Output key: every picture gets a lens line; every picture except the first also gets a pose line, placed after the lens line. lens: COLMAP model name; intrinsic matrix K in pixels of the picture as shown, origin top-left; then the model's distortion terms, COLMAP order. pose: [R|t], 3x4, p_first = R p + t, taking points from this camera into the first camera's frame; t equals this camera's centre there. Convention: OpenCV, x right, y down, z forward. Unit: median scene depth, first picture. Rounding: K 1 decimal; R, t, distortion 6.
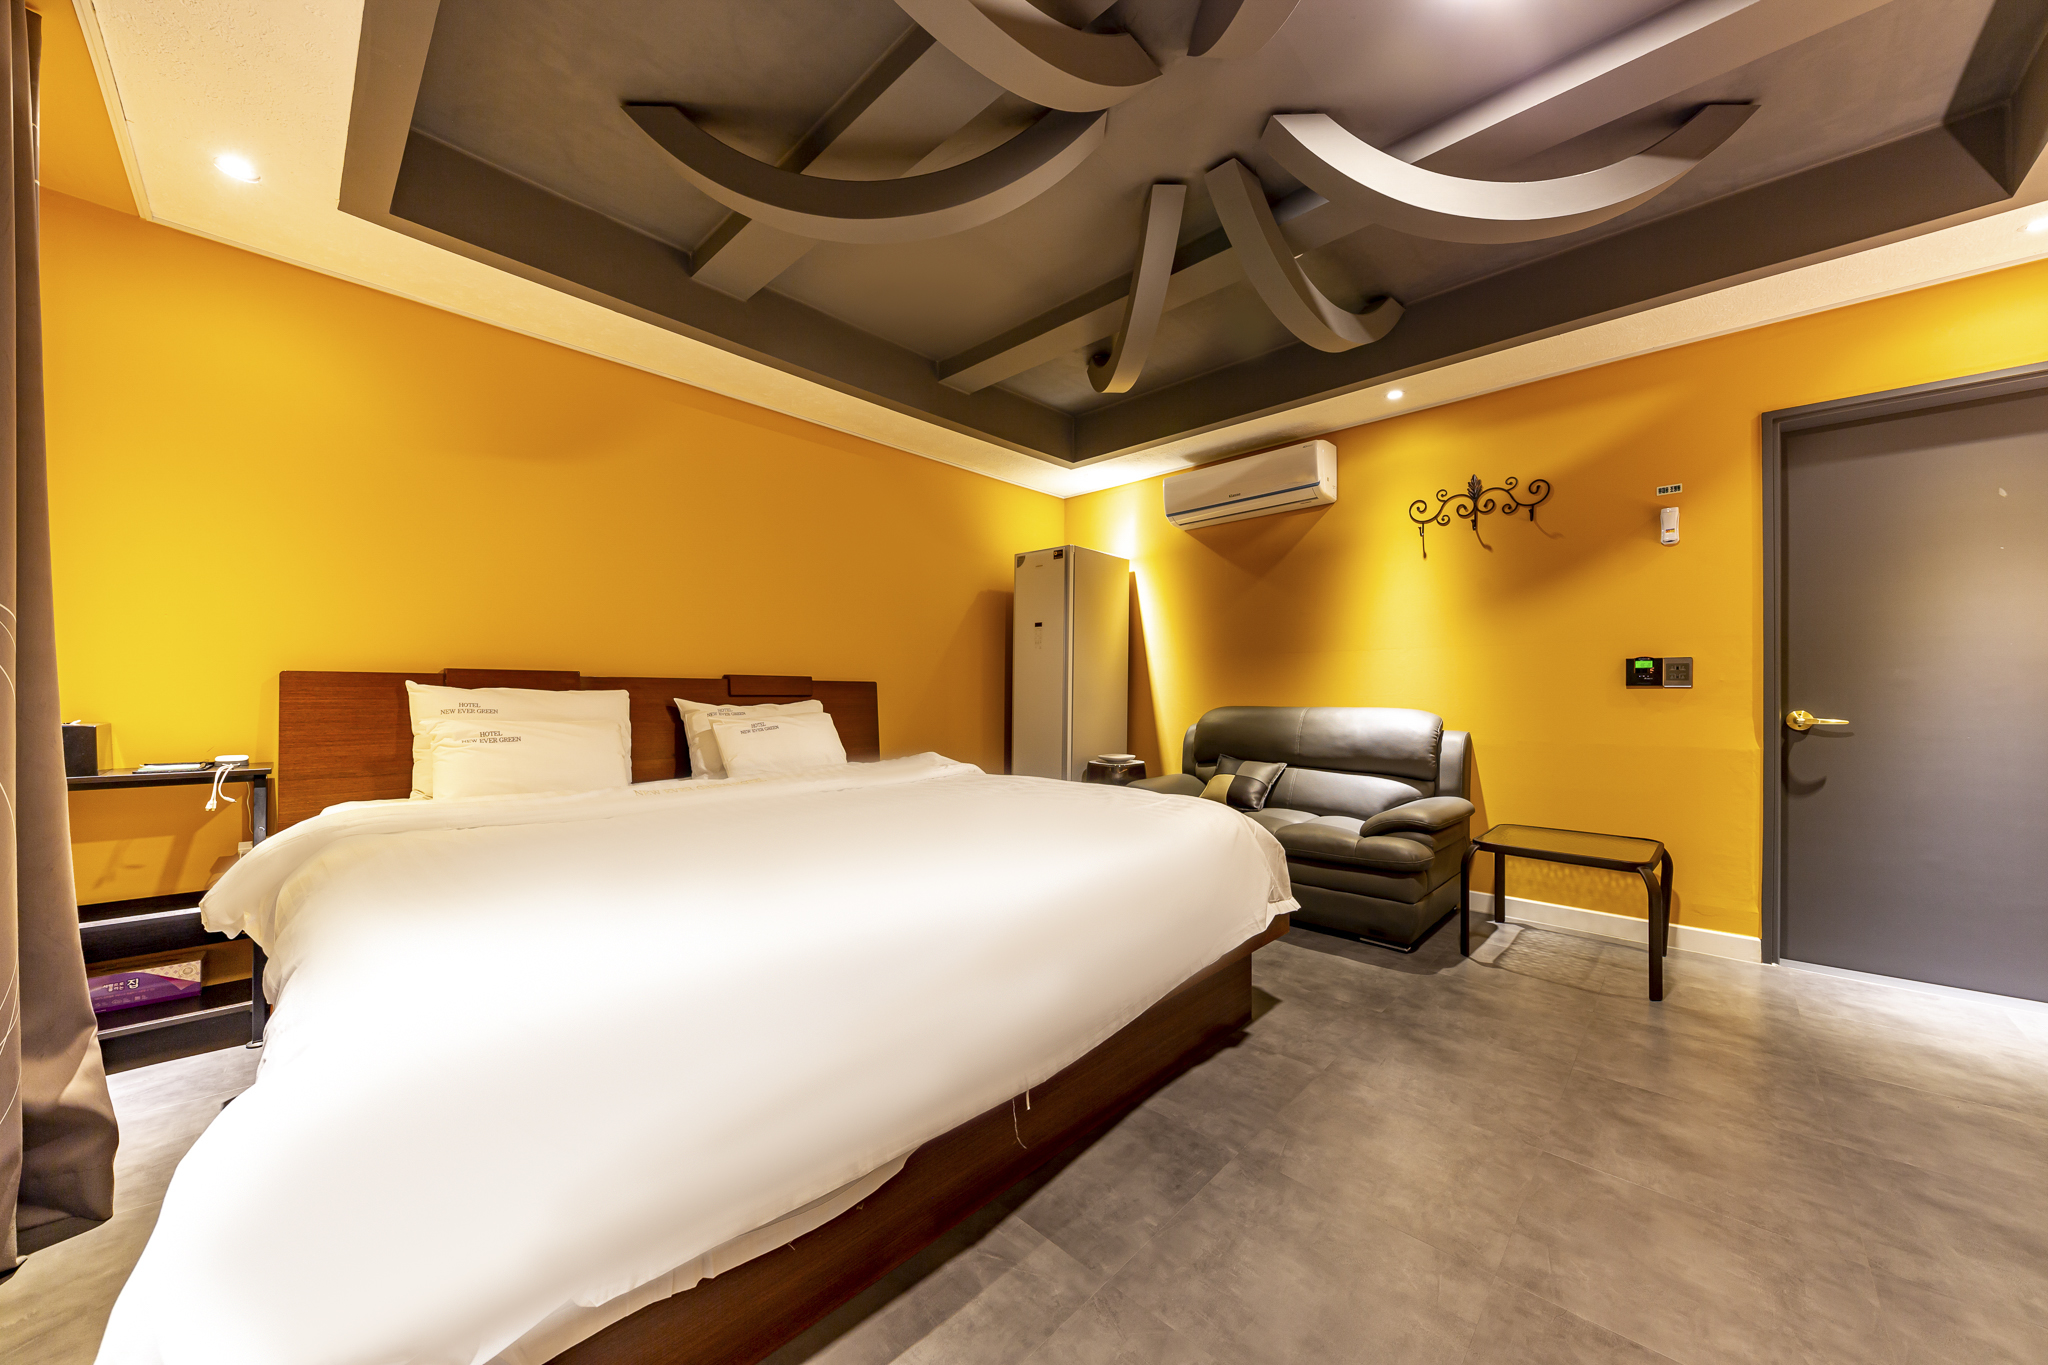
lens RADIAL K [[708.2, 0, 1025.2], [0, 708.2, 693.9], [0, 0, 1]] dist [0.006419, -0.007020]
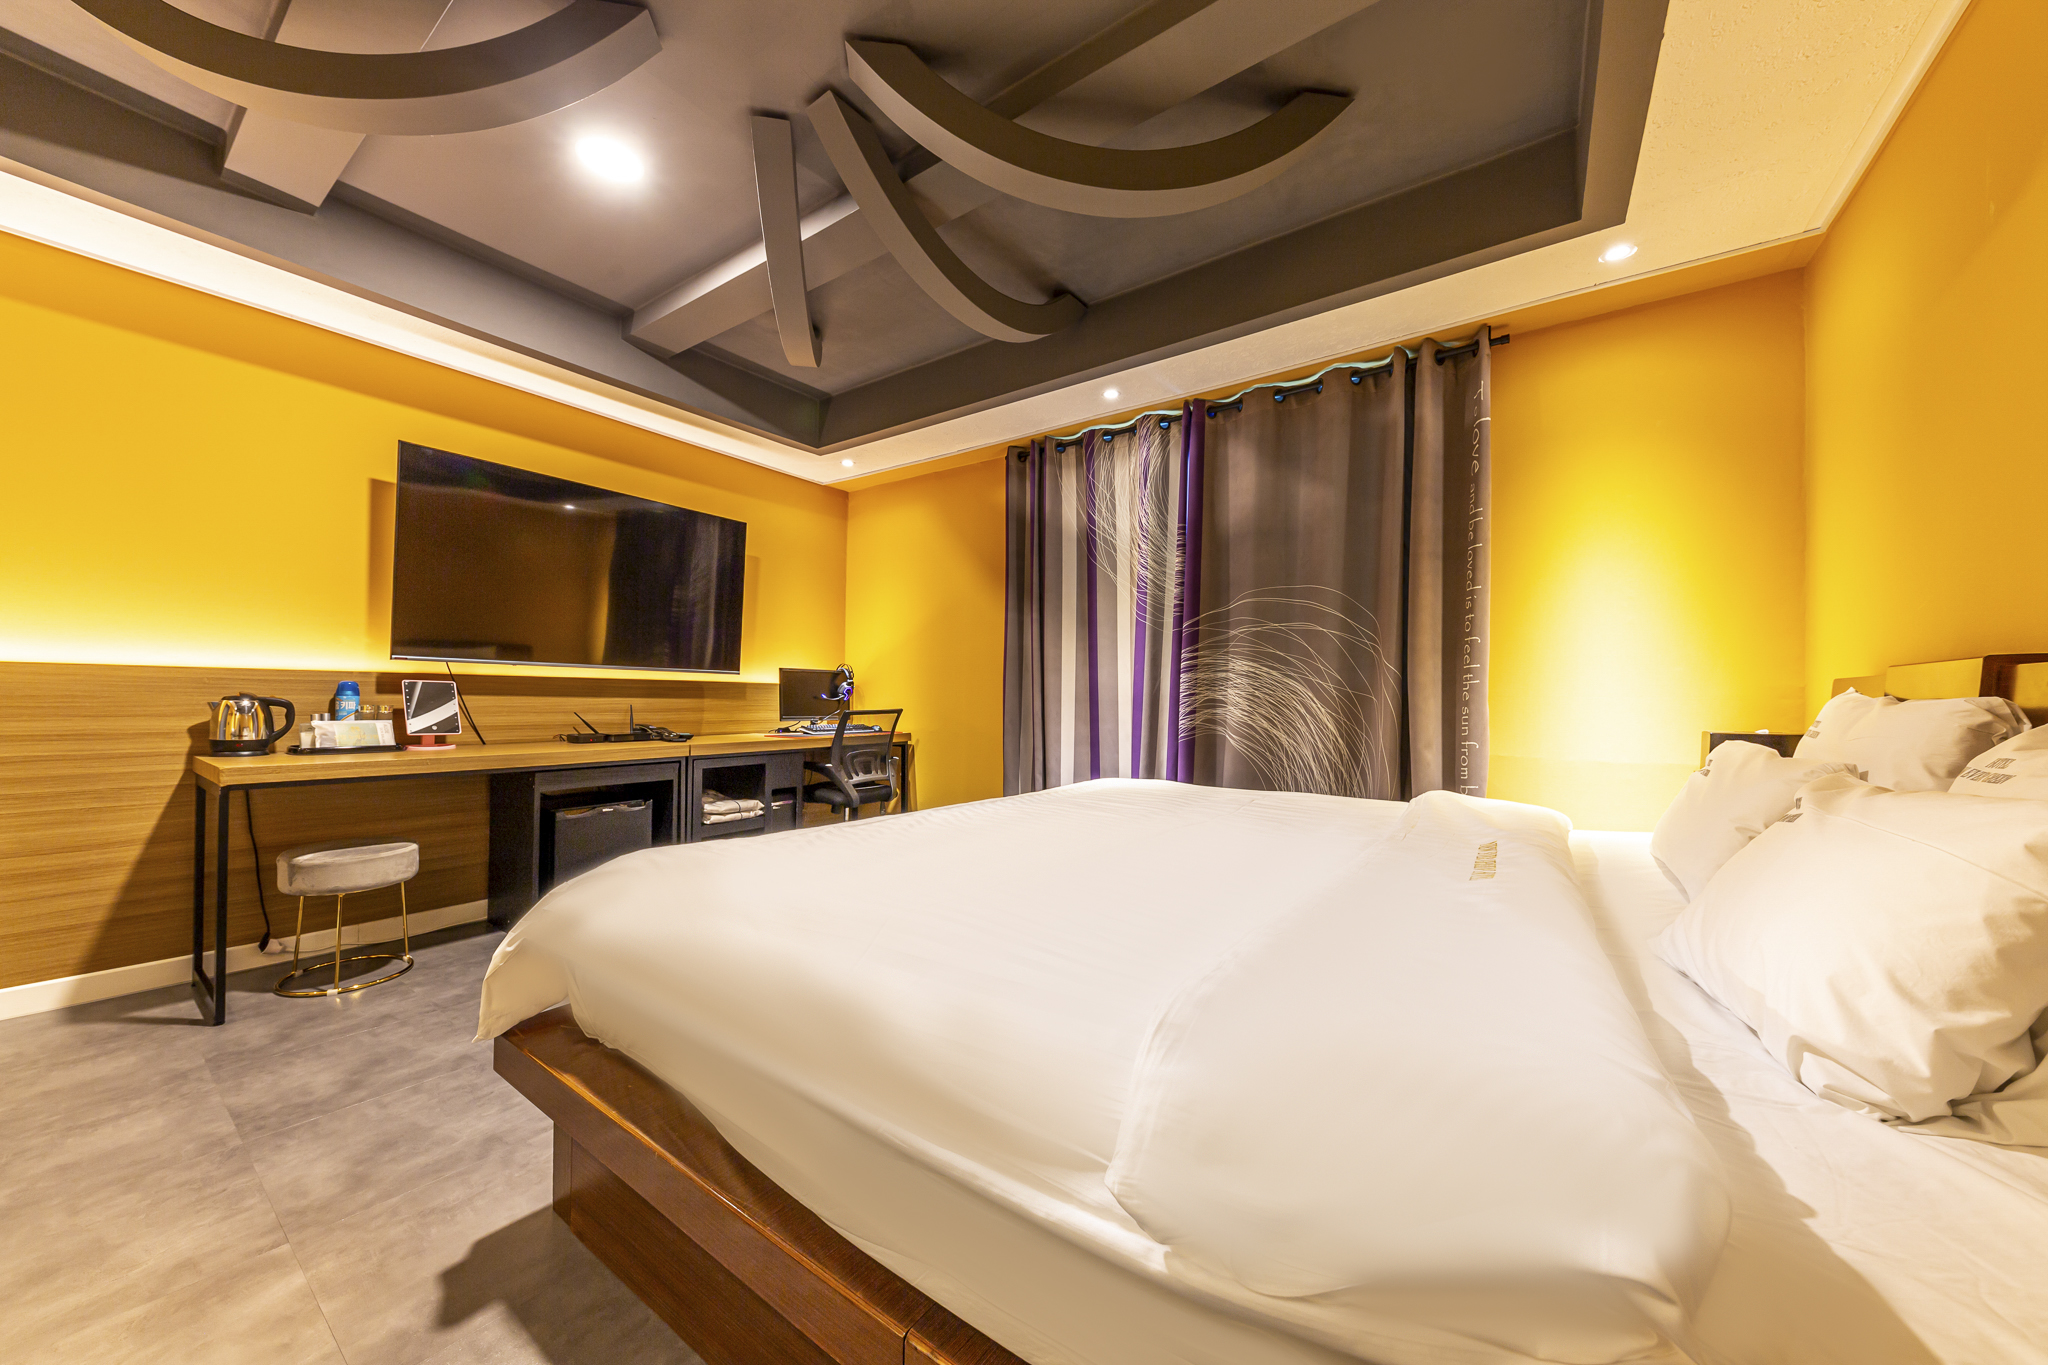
lens RADIAL K [[708.2, 0, 1025.2], [0, 708.2, 693.9], [0, 0, 1]] dist [0.006419, -0.007020]
pose [[-0.988860, -0.013903, -0.148197, 0.011369], [-0.012991, 0.999890, -0.007115, 0.007343], [0.148280, -0.005110, -0.988932, 2.178842]]
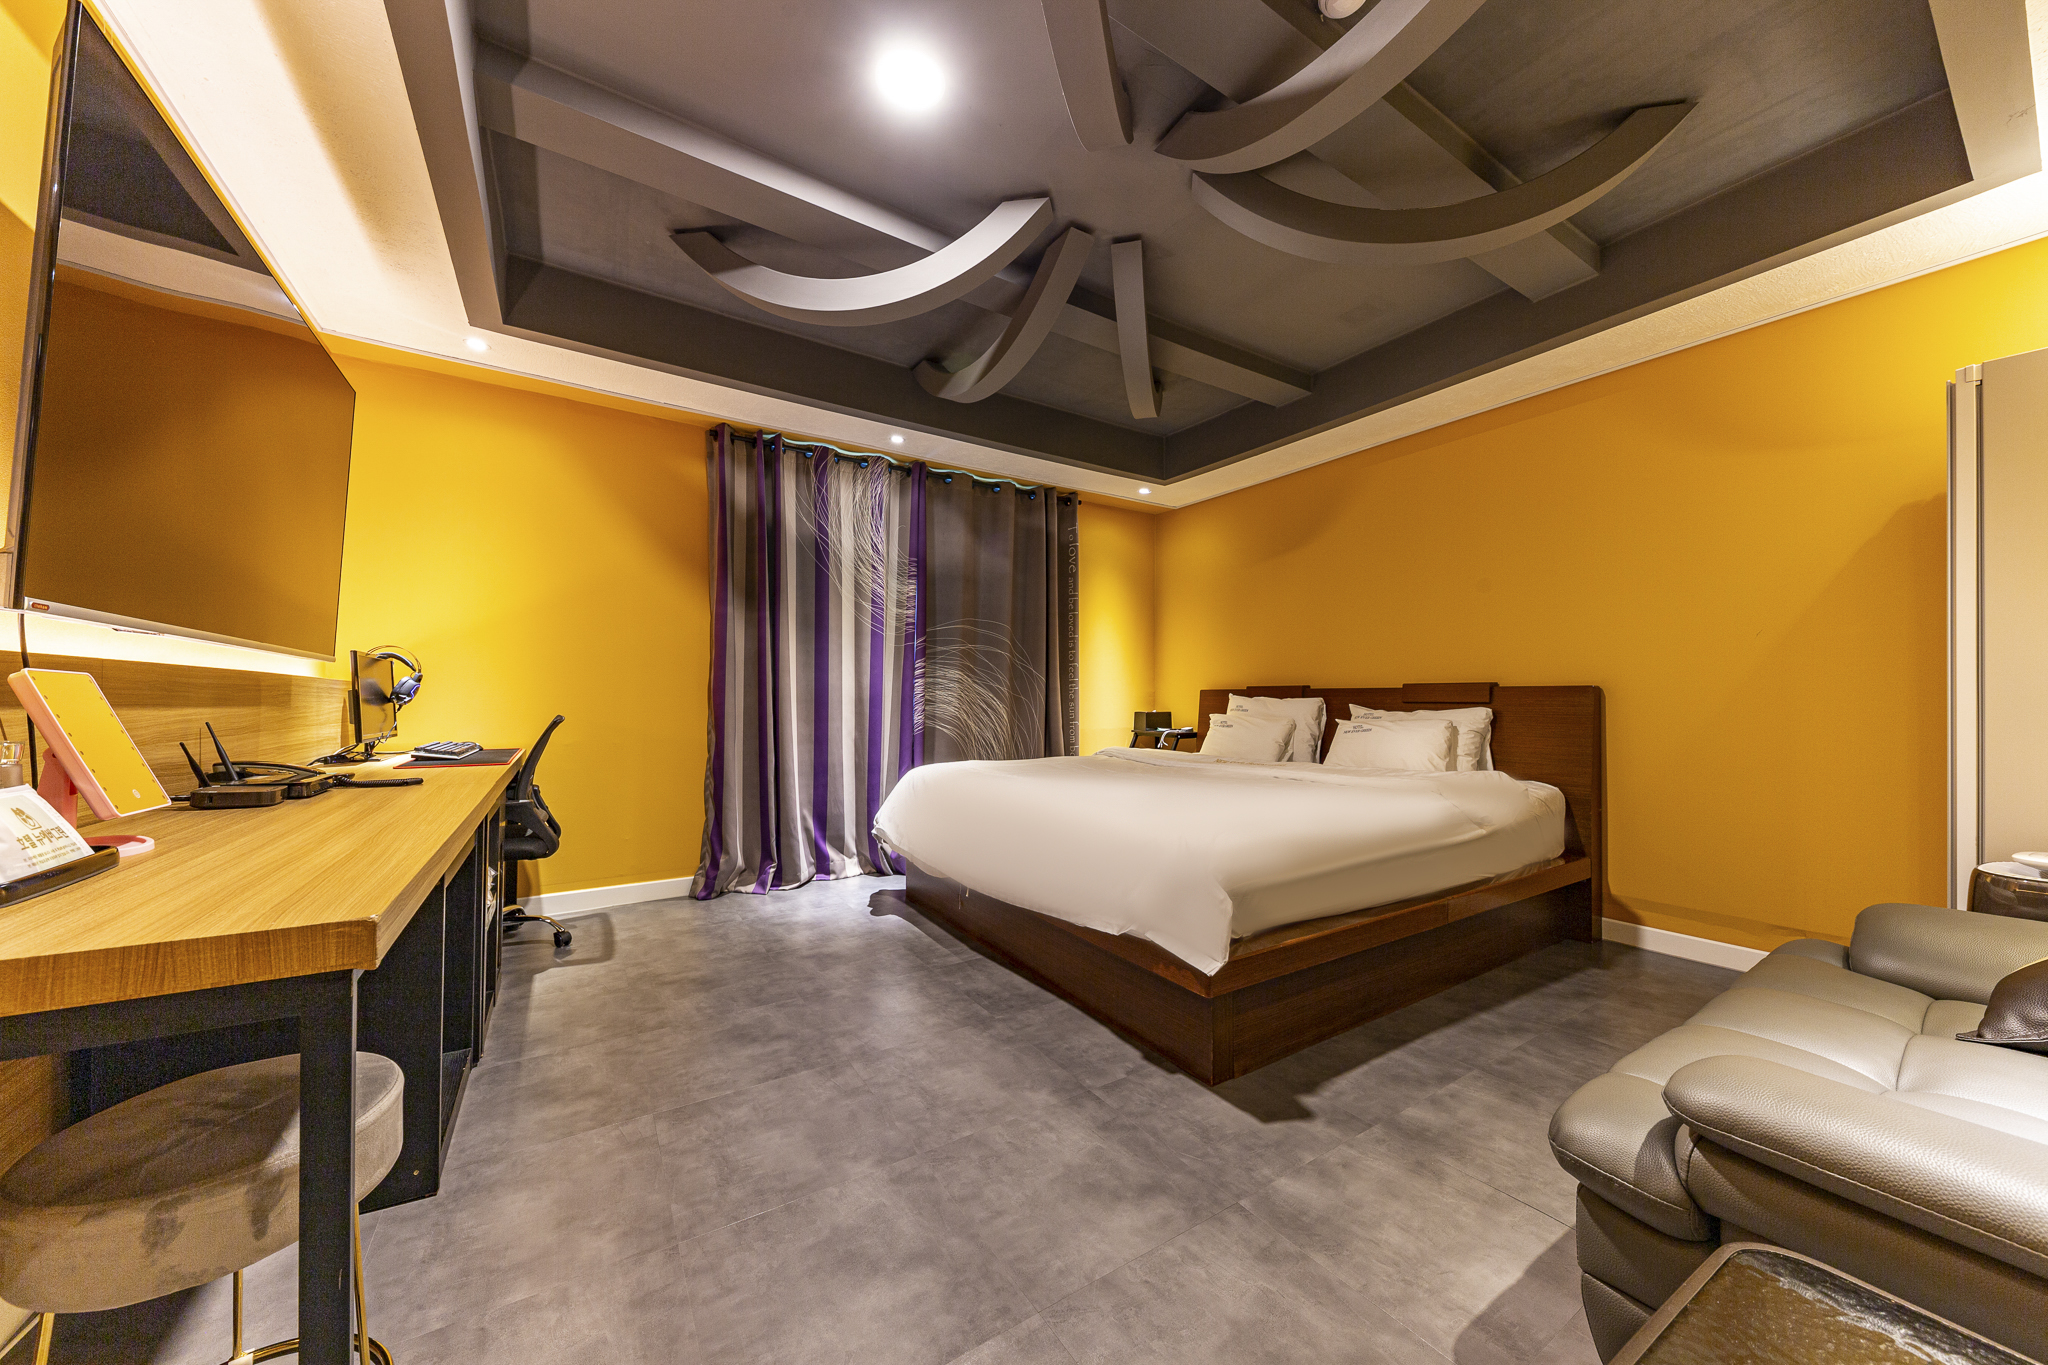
lens RADIAL K [[708.2, 0, 1025.2], [0, 708.2, 693.9], [0, 0, 1]] dist [0.006419, -0.007020]
pose [[-0.233224, -0.007696, -0.972393, 1.547440], [-0.005851, 0.999962, -0.006510, -0.001944], [0.972406, 0.004171, -0.233260, 1.272856]]
